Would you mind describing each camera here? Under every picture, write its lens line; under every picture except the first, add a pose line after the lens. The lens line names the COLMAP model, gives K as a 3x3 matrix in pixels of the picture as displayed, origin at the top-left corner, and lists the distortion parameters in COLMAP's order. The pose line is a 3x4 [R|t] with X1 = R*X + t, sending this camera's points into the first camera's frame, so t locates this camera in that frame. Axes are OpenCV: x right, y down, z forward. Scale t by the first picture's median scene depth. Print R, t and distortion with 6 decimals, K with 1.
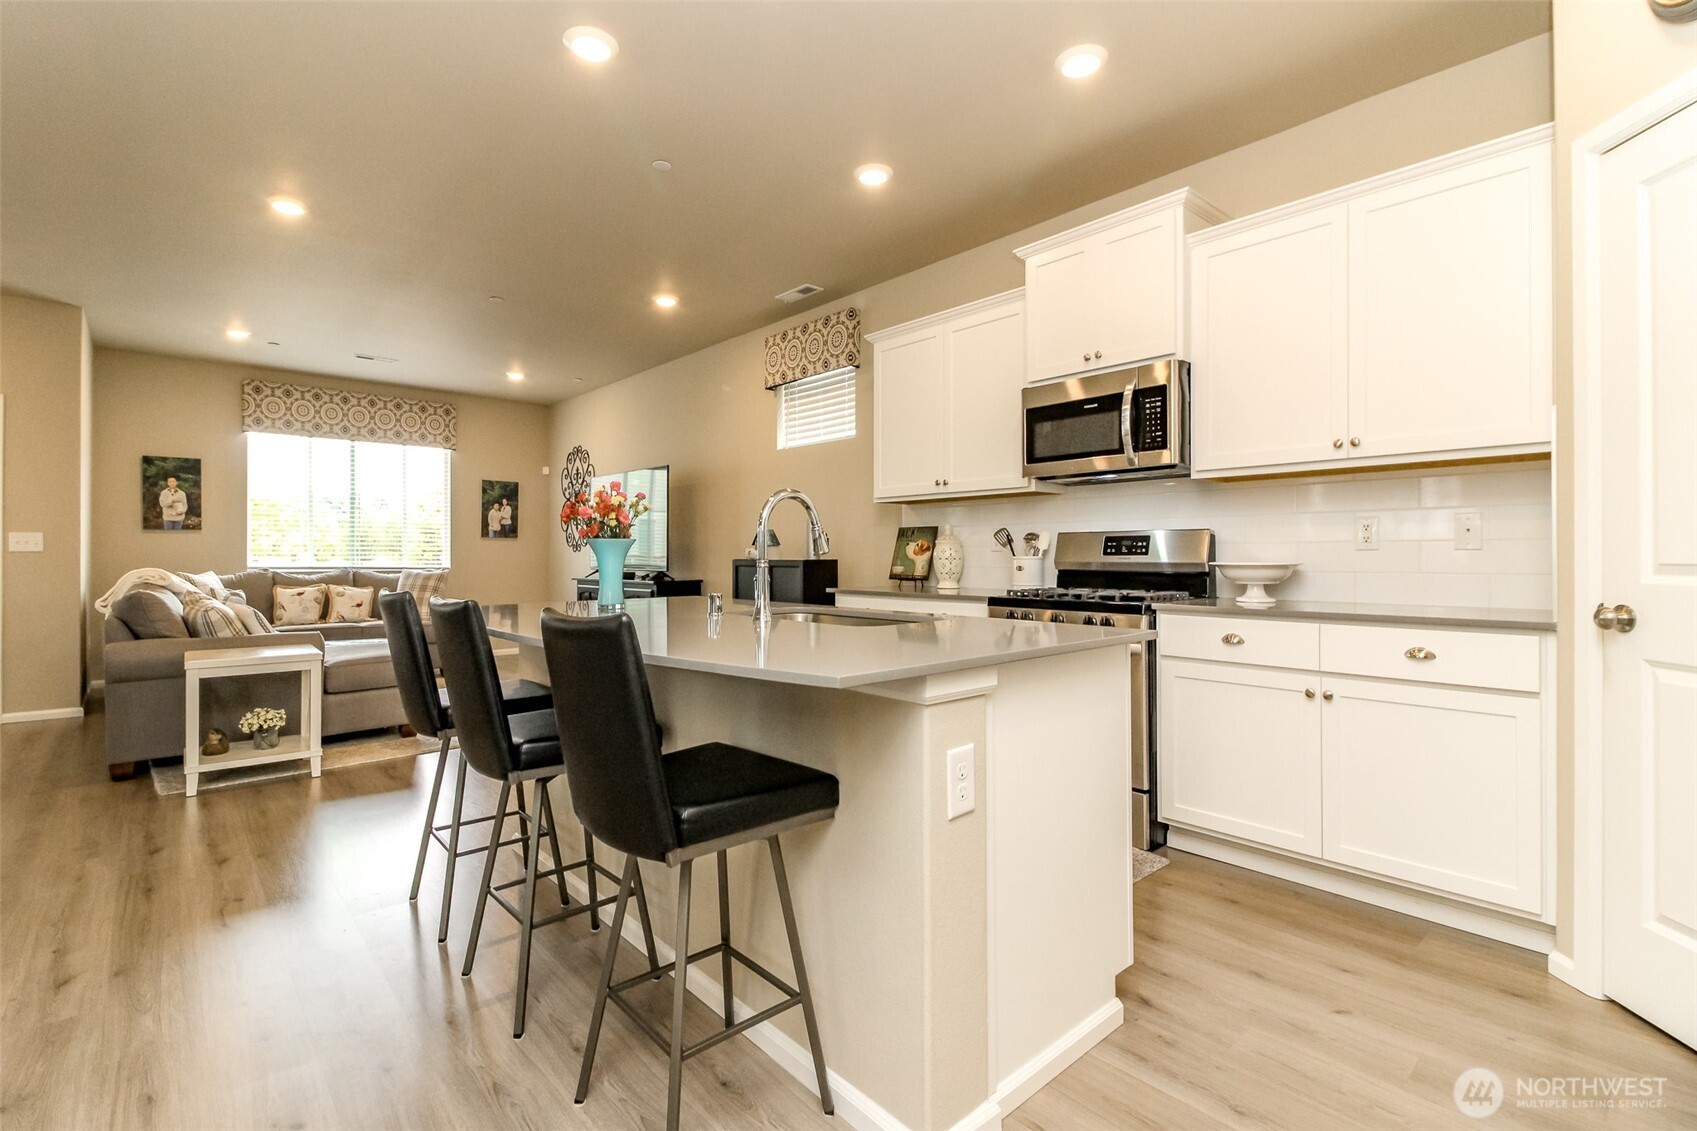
lens RADIAL K [[775.8, 0, 832.5], [0, 775.8, 553.8], [0, 0, 1]] dist [0.012790, -0.007573]
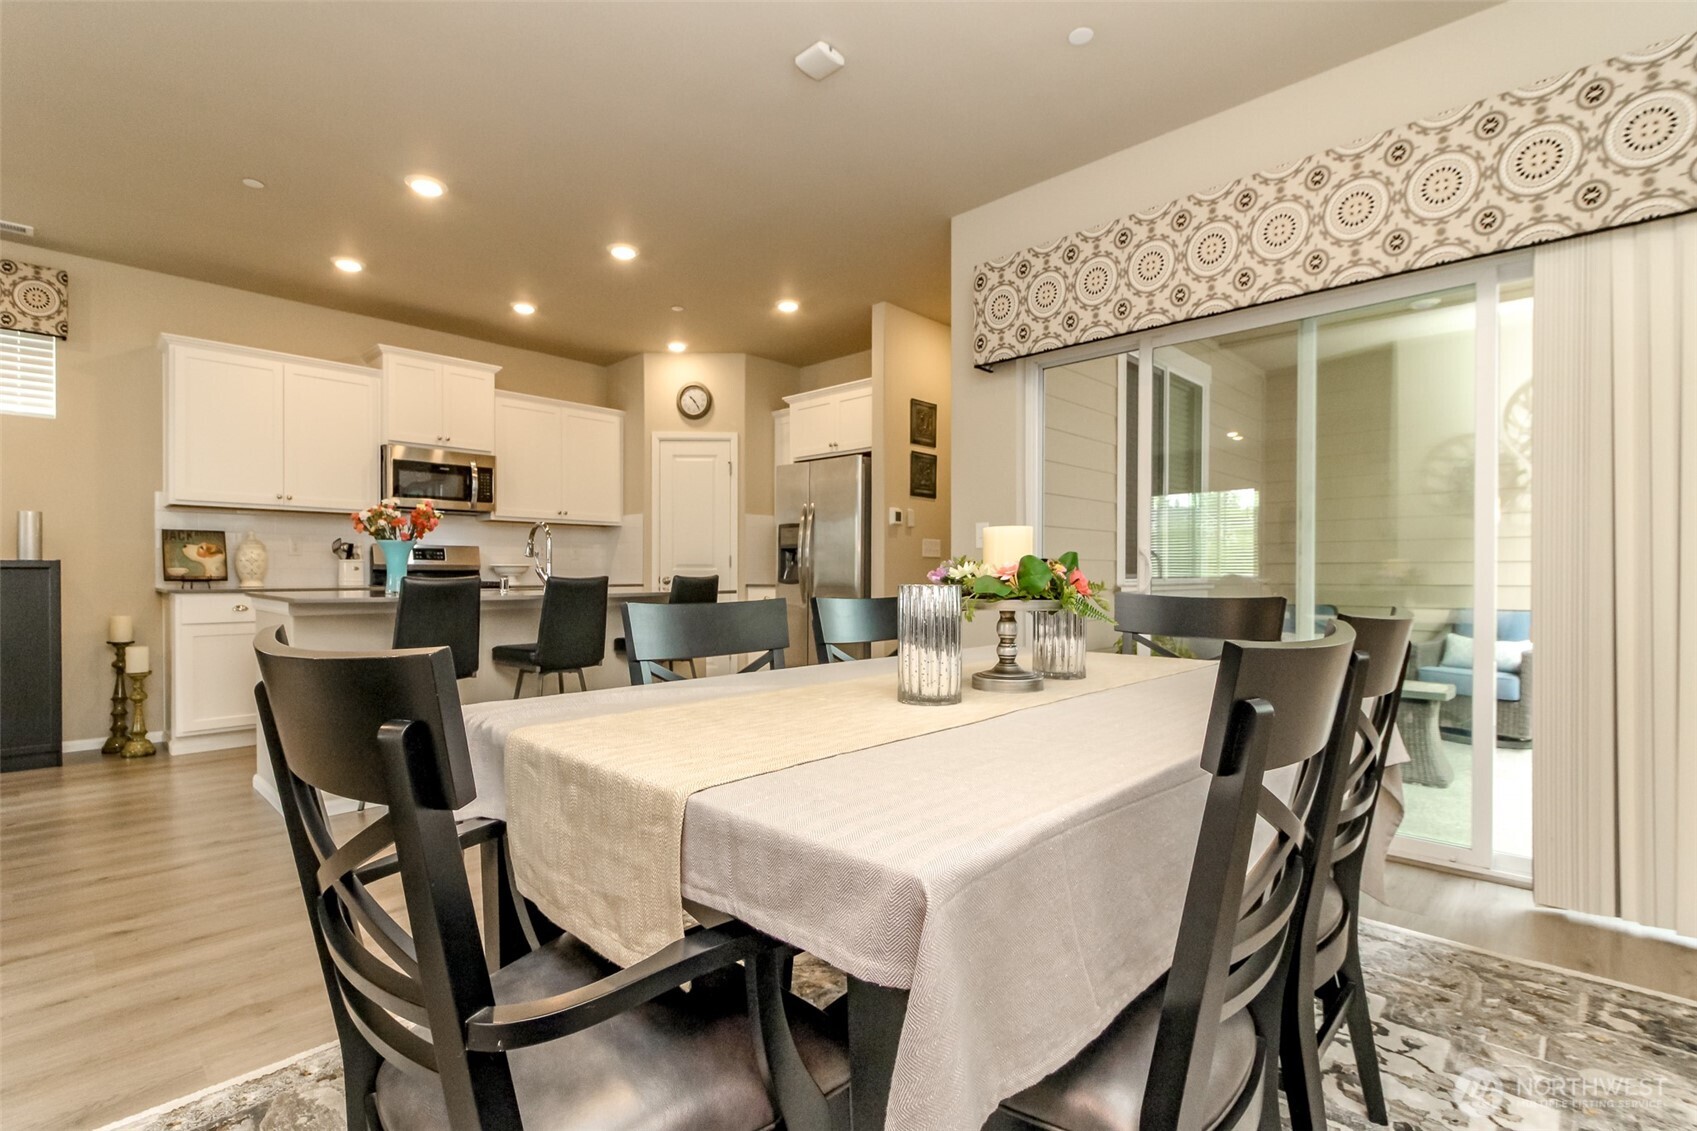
lens RADIAL K [[775.8, 0, 844.4], [0, 775.8, 576.5], [0, 0, 1]] dist [0.012790, -0.007573]
pose [[-0.076107, -0.002499, 0.997097, -1.025281], [-0.004556, 0.999987, 0.002158, 0.021940], [-0.997089, -0.004378, -0.076117, 0.216241]]
